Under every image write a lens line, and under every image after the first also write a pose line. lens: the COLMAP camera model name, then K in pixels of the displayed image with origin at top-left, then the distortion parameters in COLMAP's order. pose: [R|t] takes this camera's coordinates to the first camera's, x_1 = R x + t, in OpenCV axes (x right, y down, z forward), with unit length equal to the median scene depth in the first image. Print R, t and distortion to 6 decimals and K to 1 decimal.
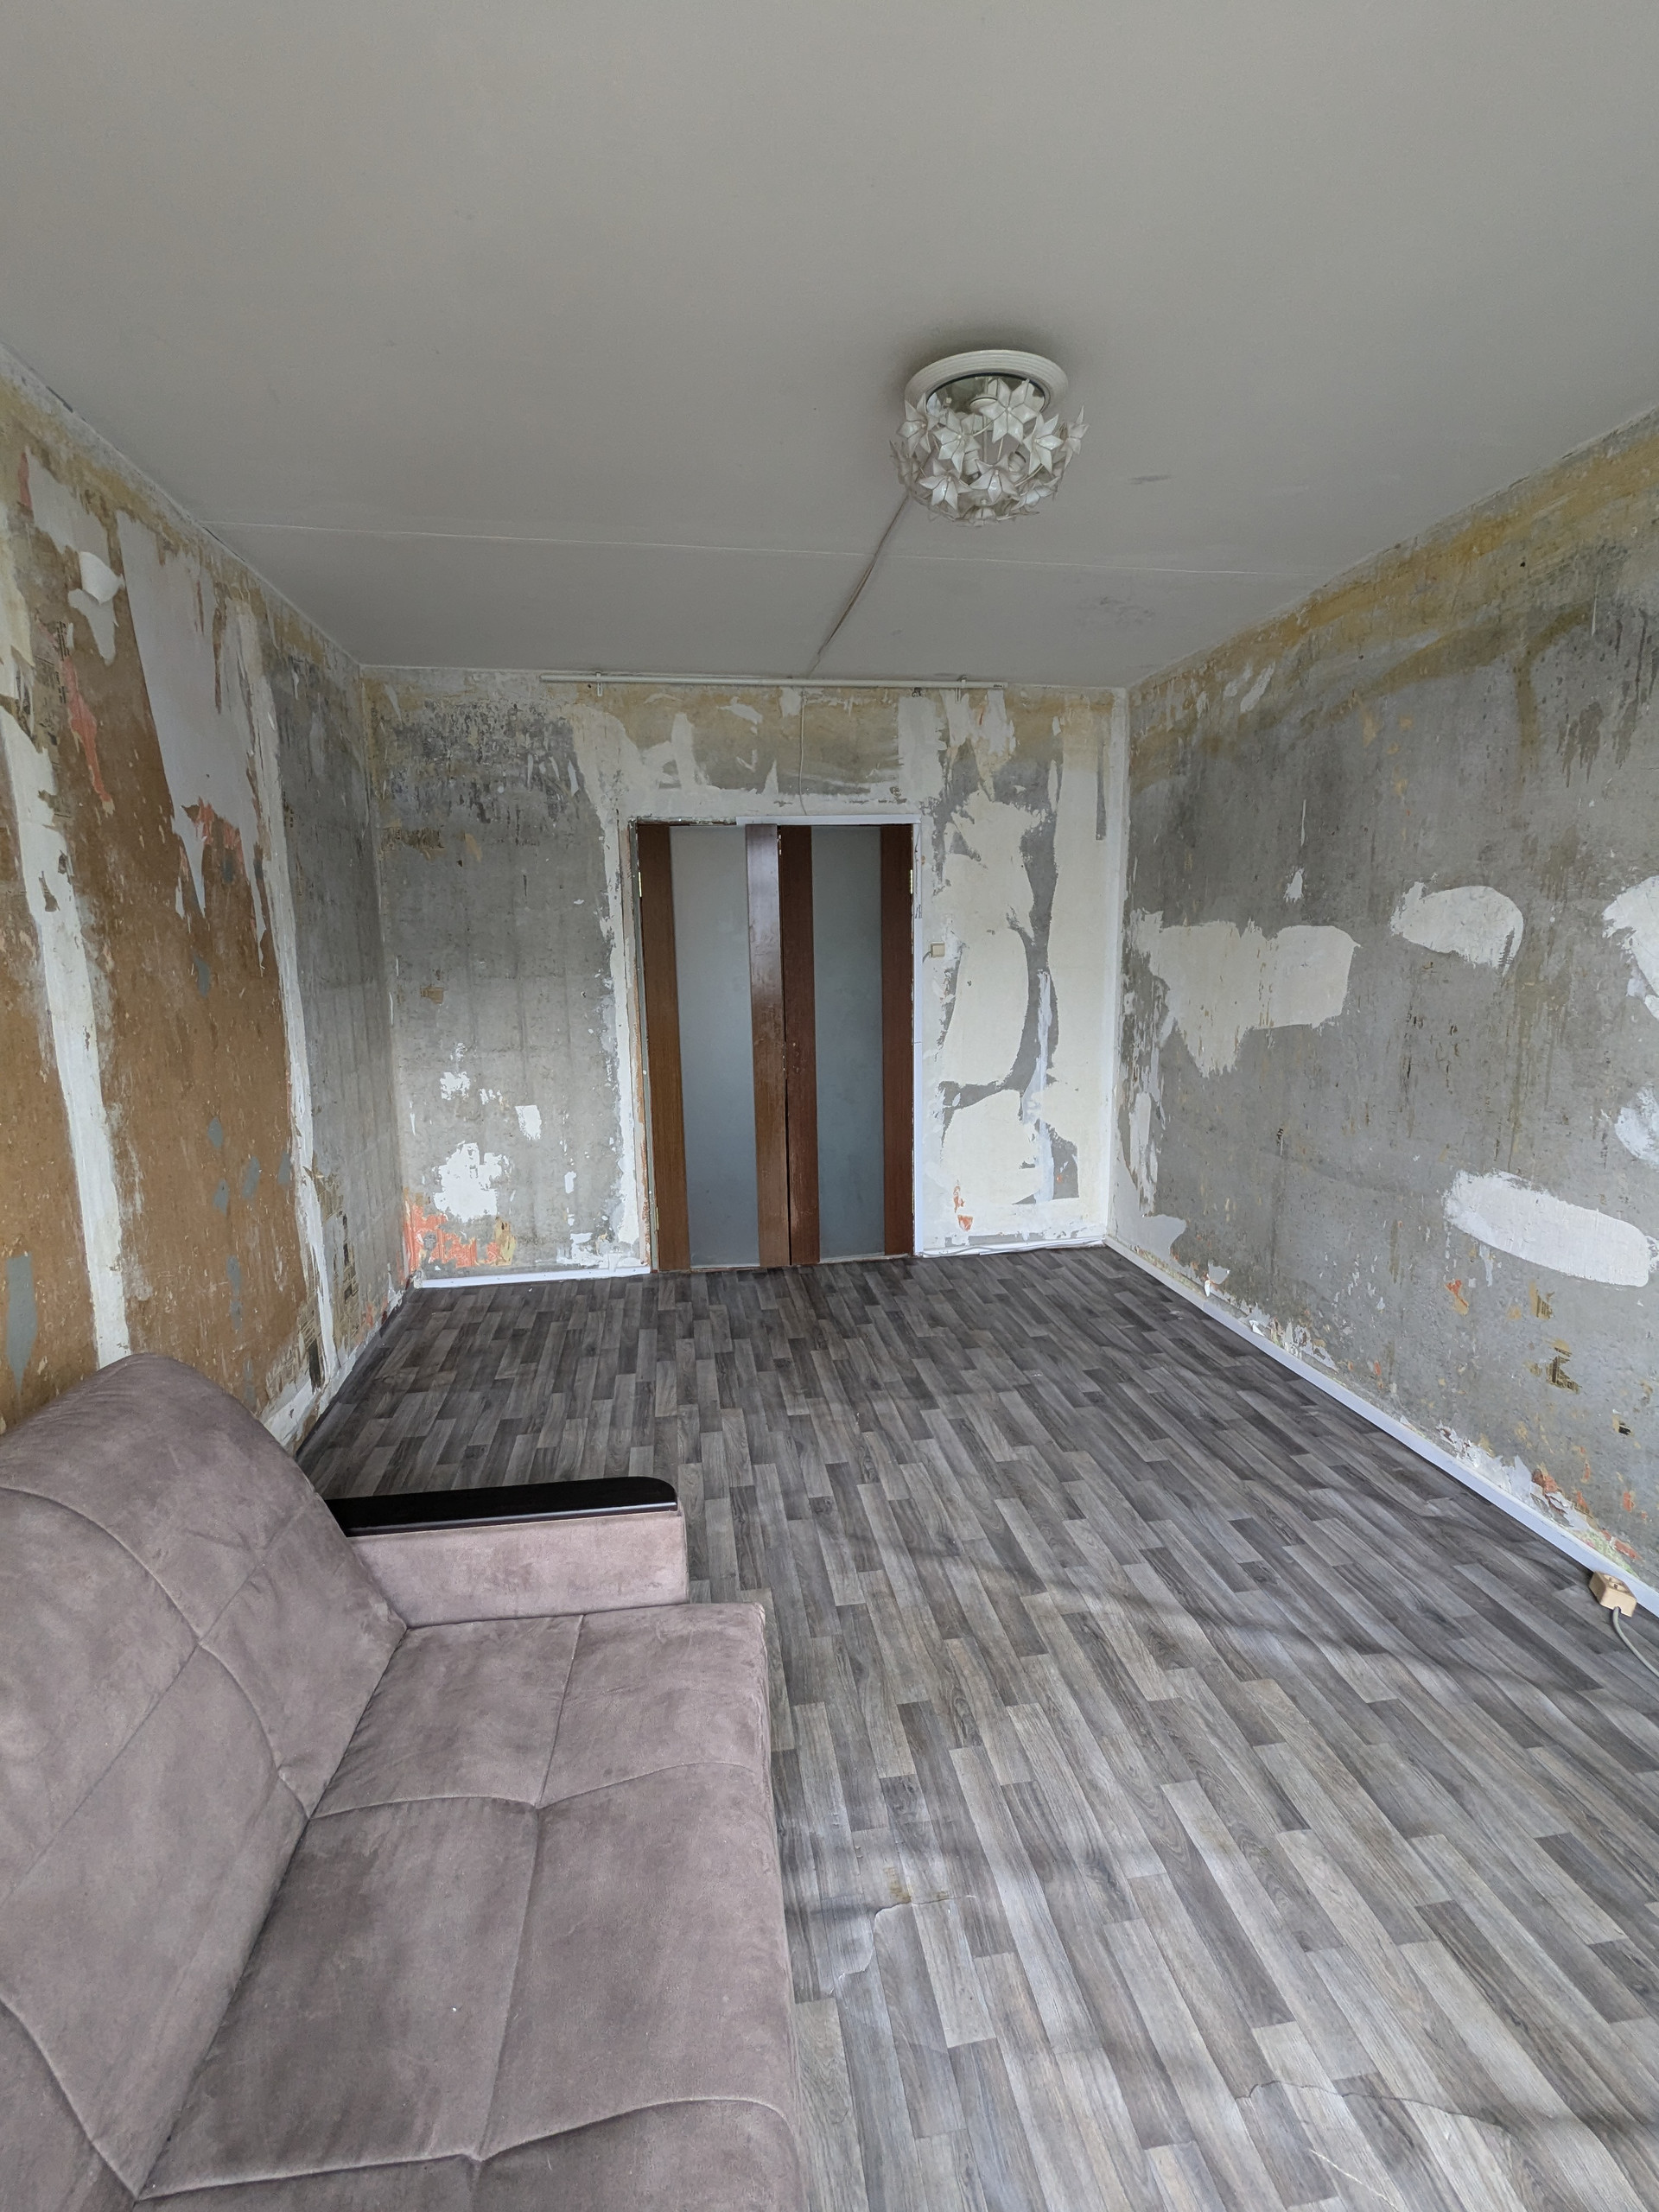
lens RADIAL K [[1042.7, 0, 832.4], [0, 1042.7, 1105.3], [0, 0, 1]] dist [-0.005887, 0.003949]
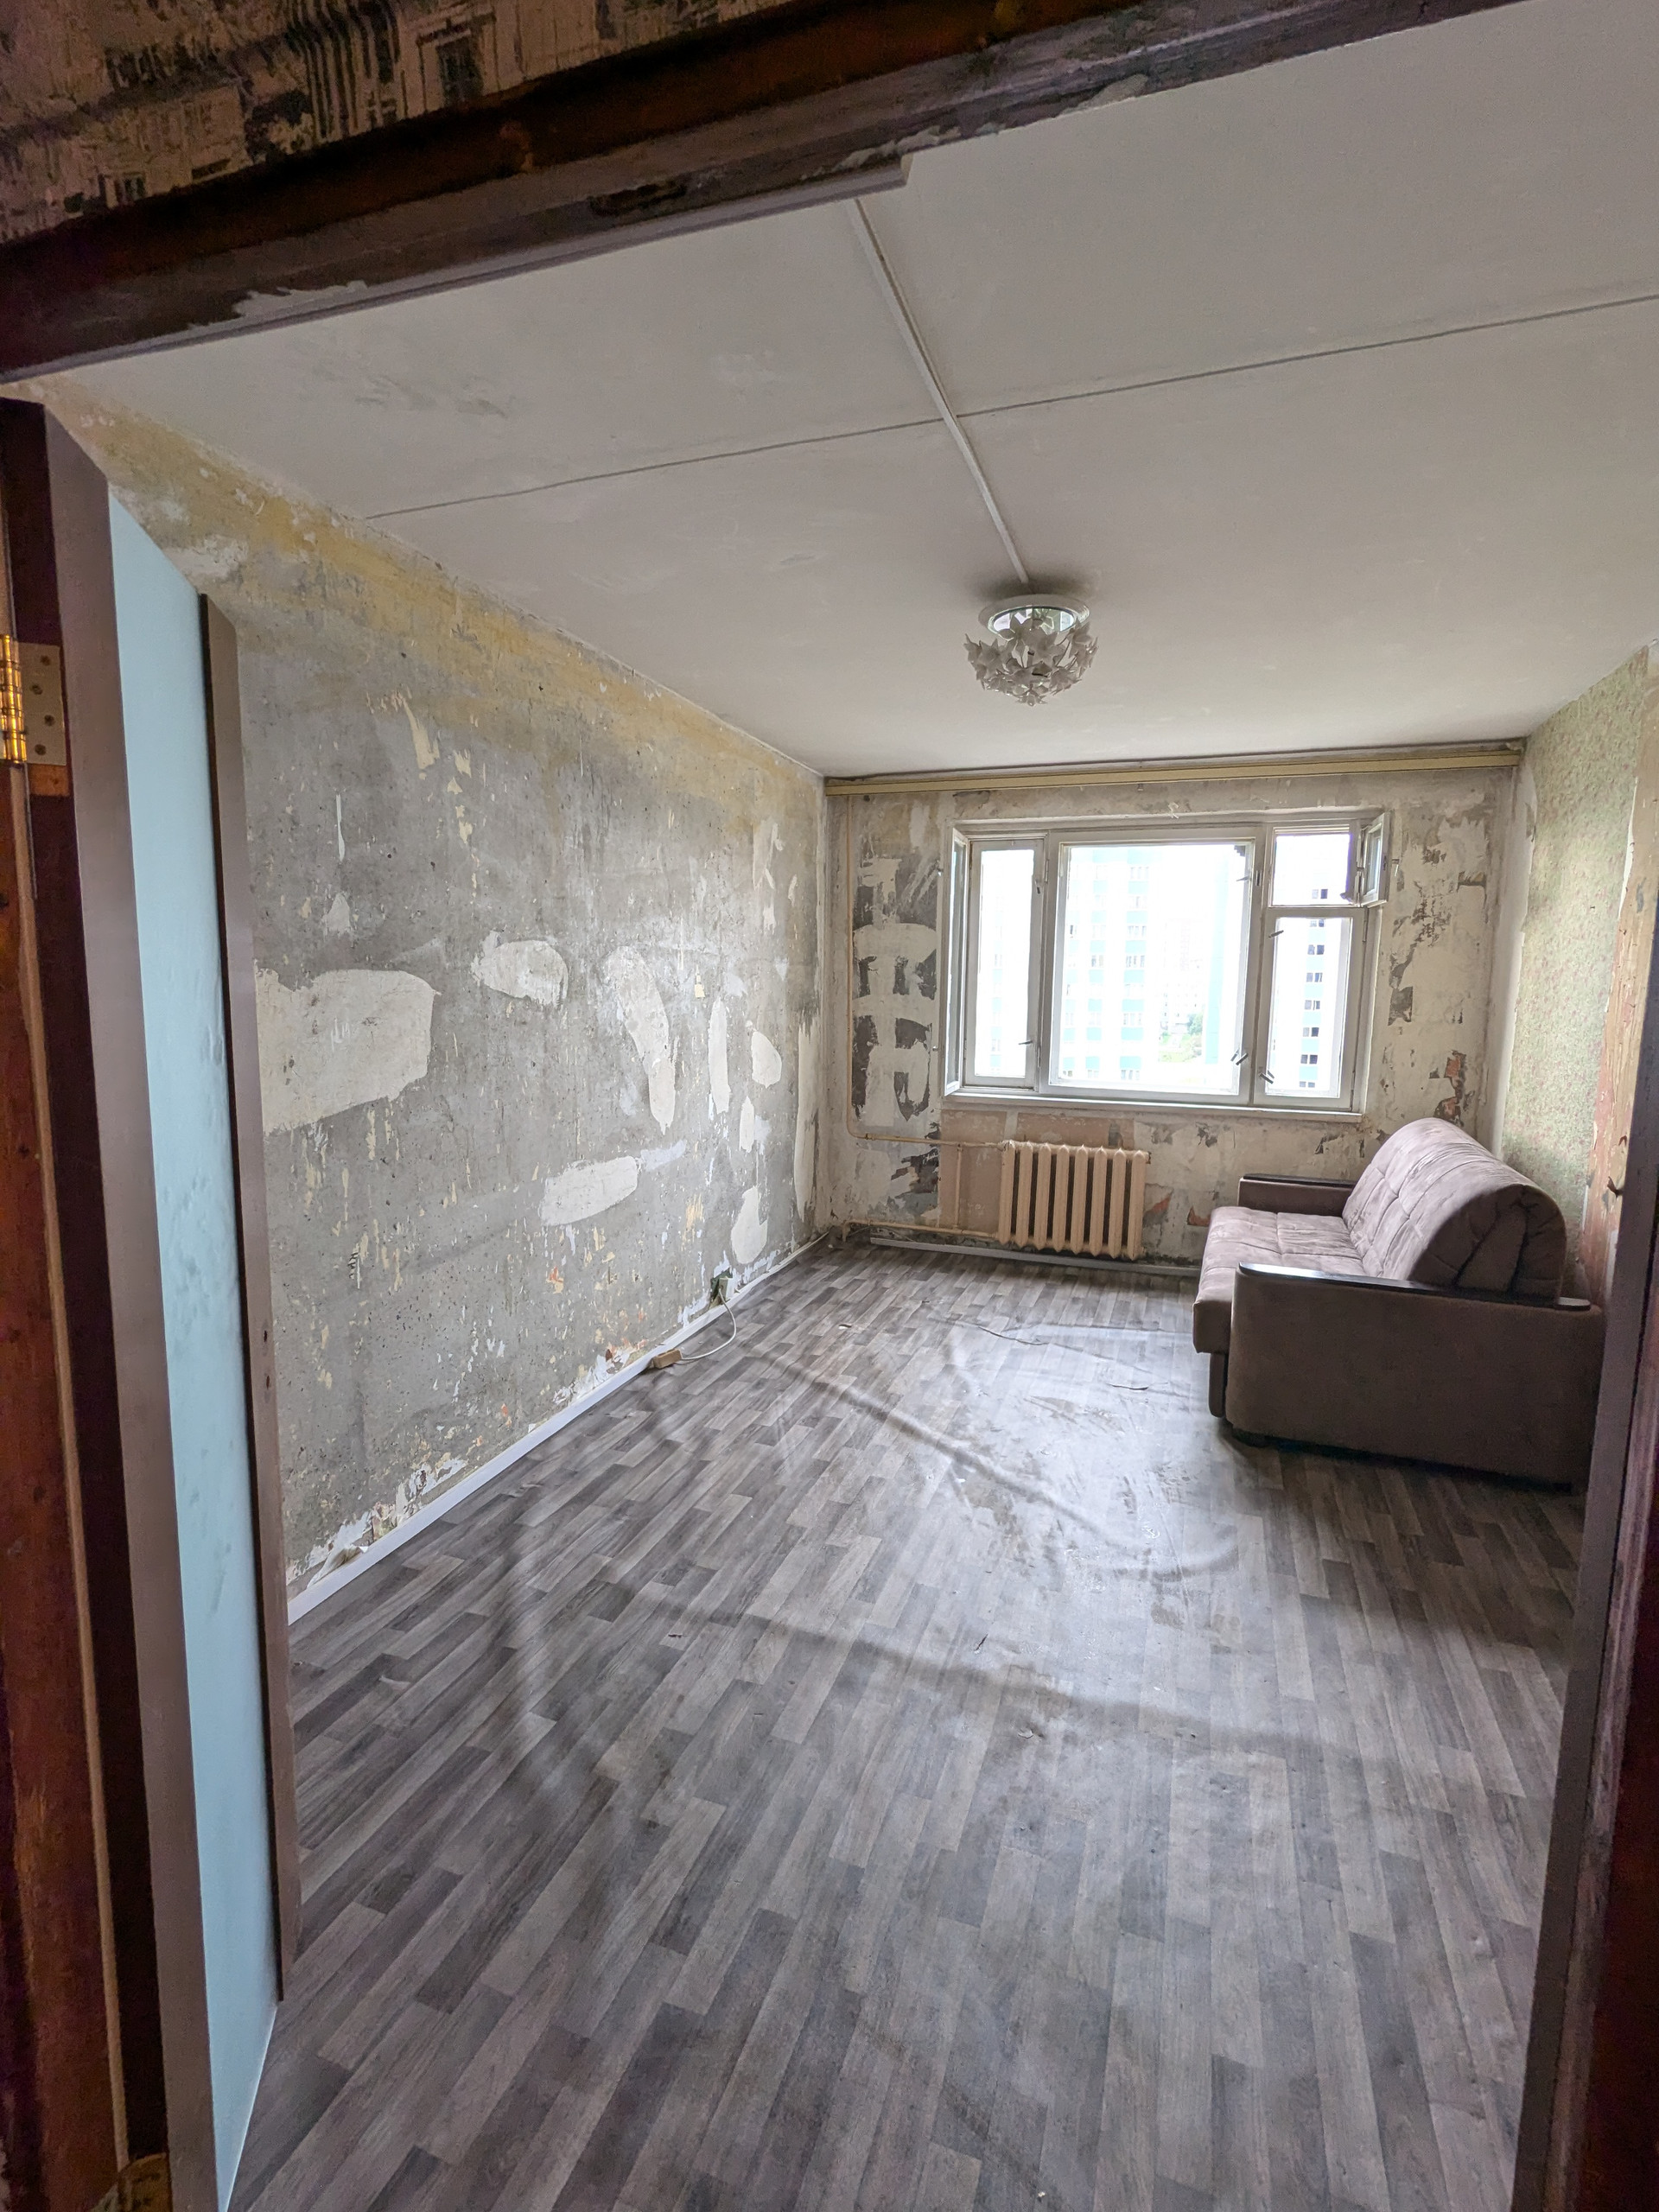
lens RADIAL K [[1042.7, 0, 838.2], [0, 1042.7, 1107.8], [0, 0, 1]] dist [-0.005887, 0.003949]
pose [[-0.880696, -0.053200, 0.470686, -0.229611], [0.080186, 0.962587, 0.258835, -0.278428], [-0.466846, 0.265697, -0.843481, 1.714510]]
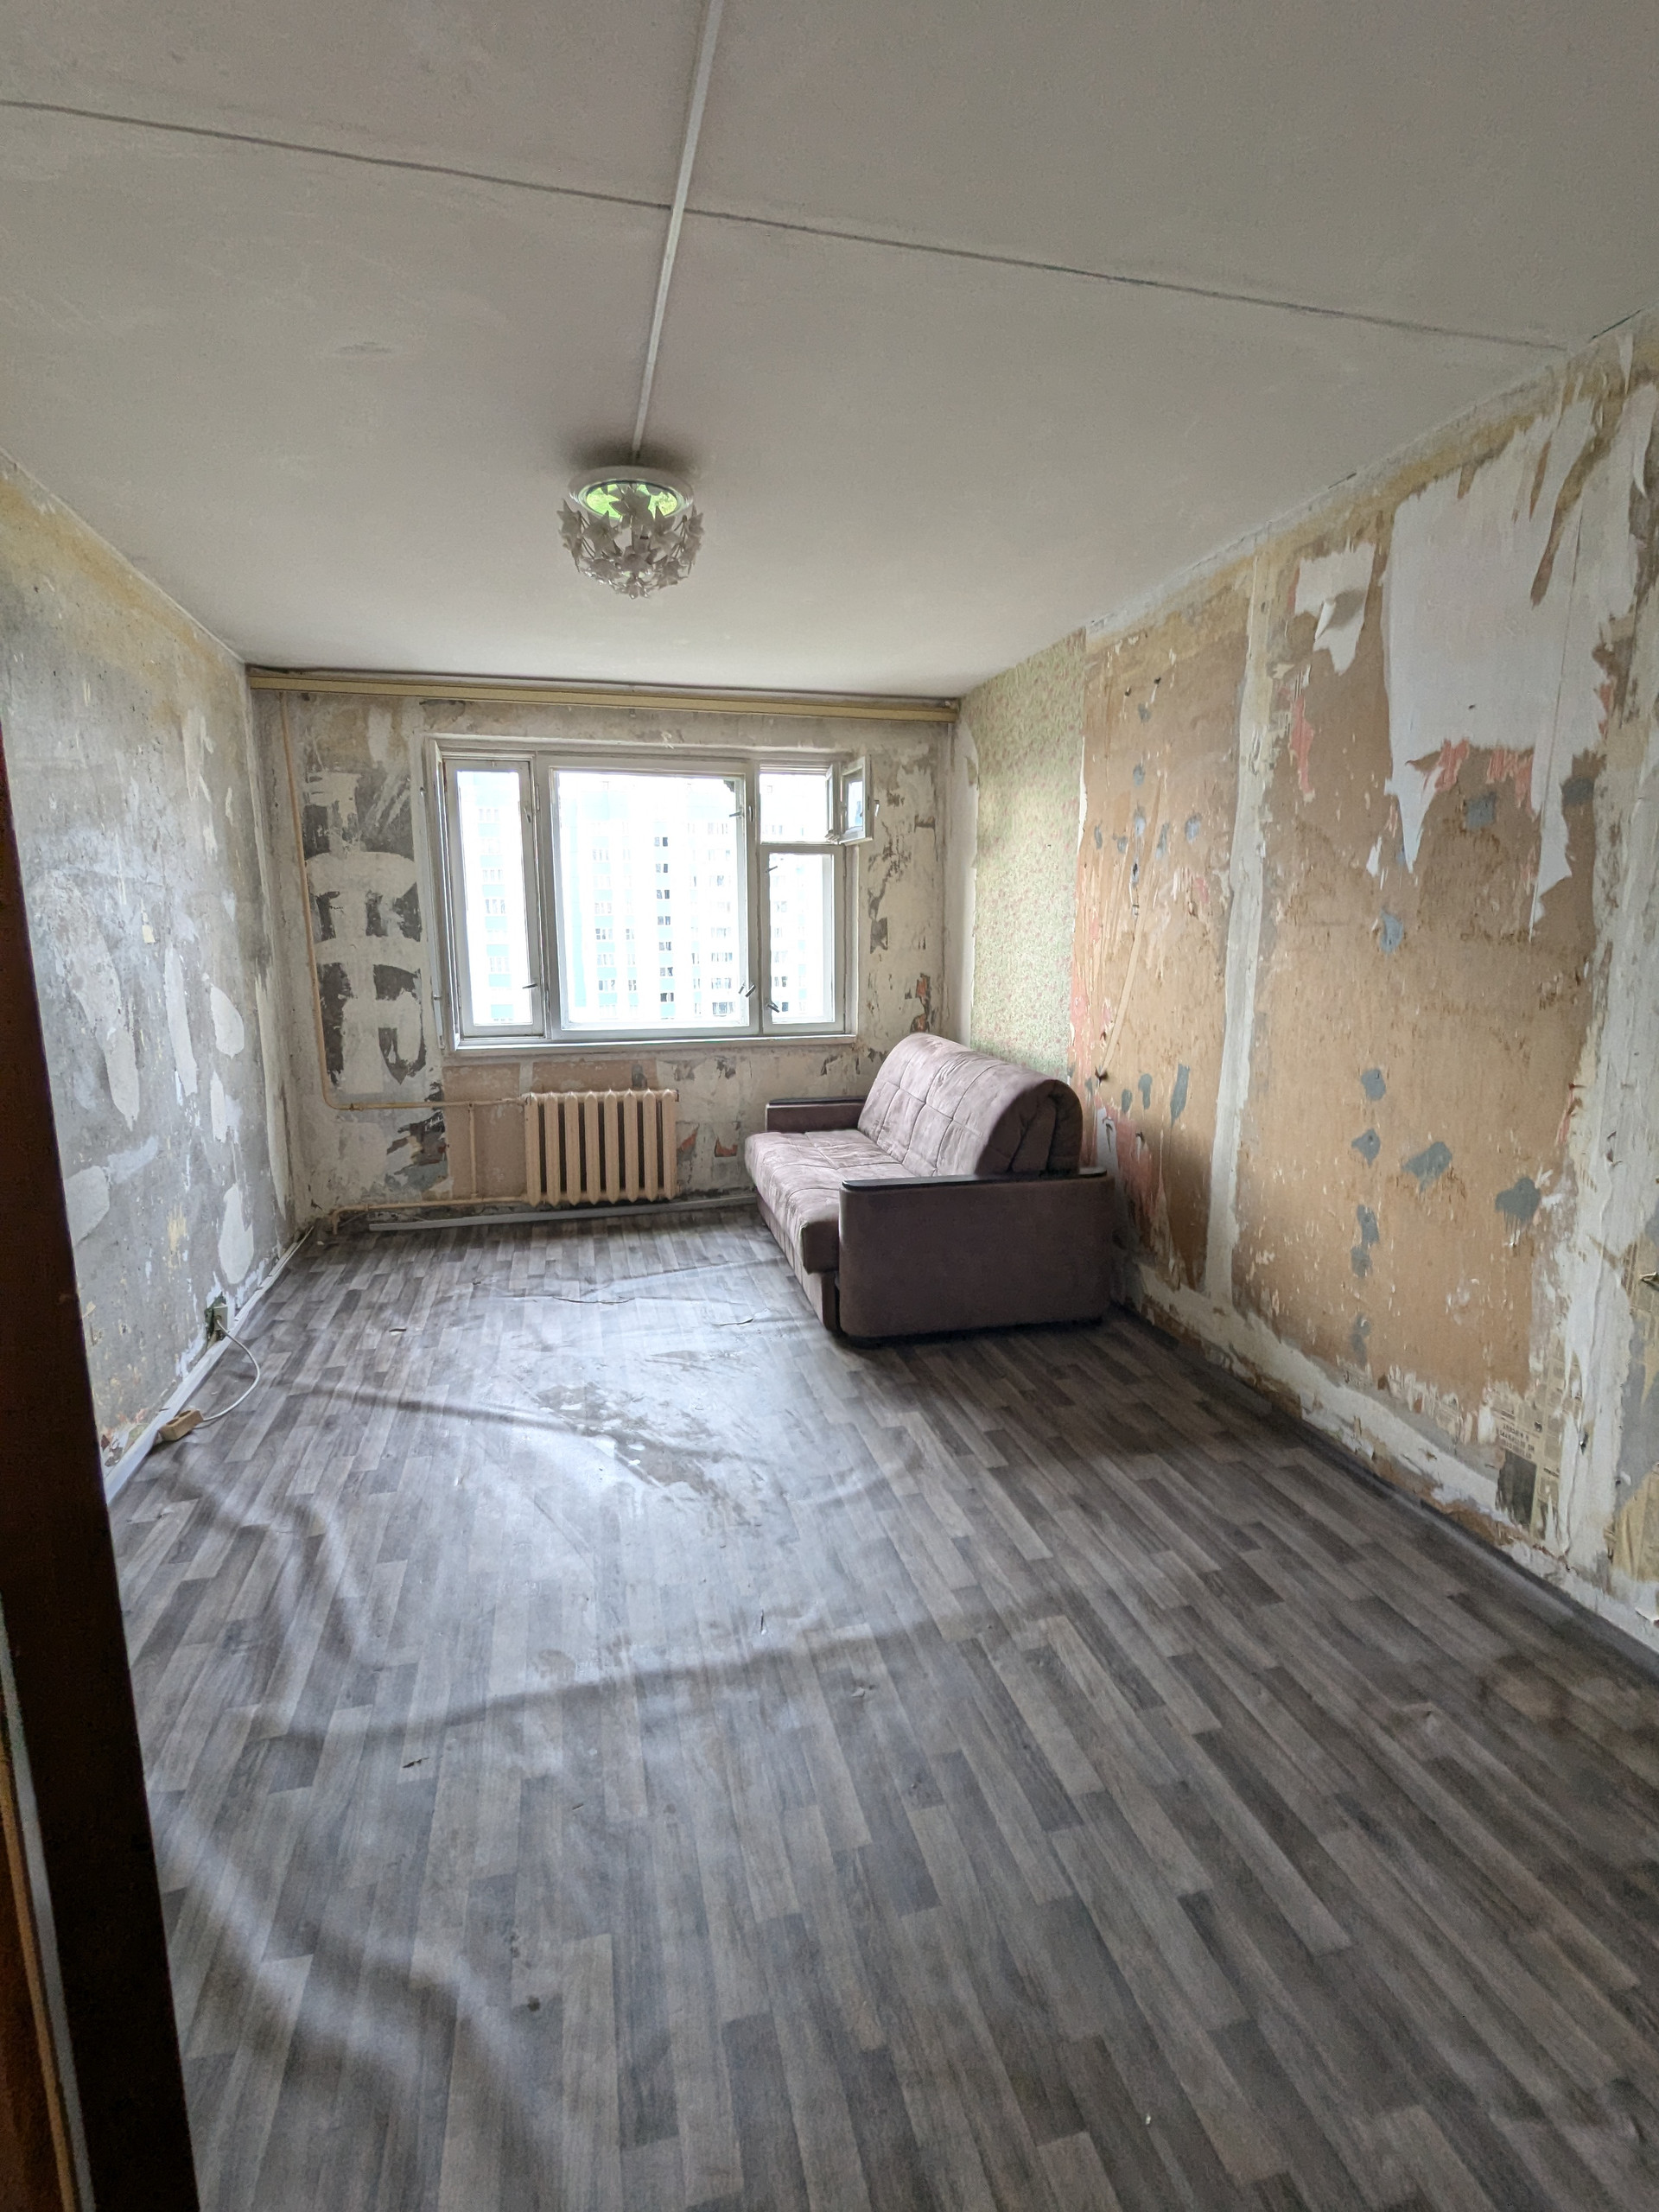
lens RADIAL K [[1042.7, 0, 835.9], [0, 1042.7, 1107.6], [0, 0, 1]] dist [-0.005887, 0.003949]
pose [[-0.994855, 0.039628, -0.093239, 0.029280], [0.006318, 0.942803, 0.333291, -0.260748], [0.101114, 0.330987, -0.938202, 1.680353]]
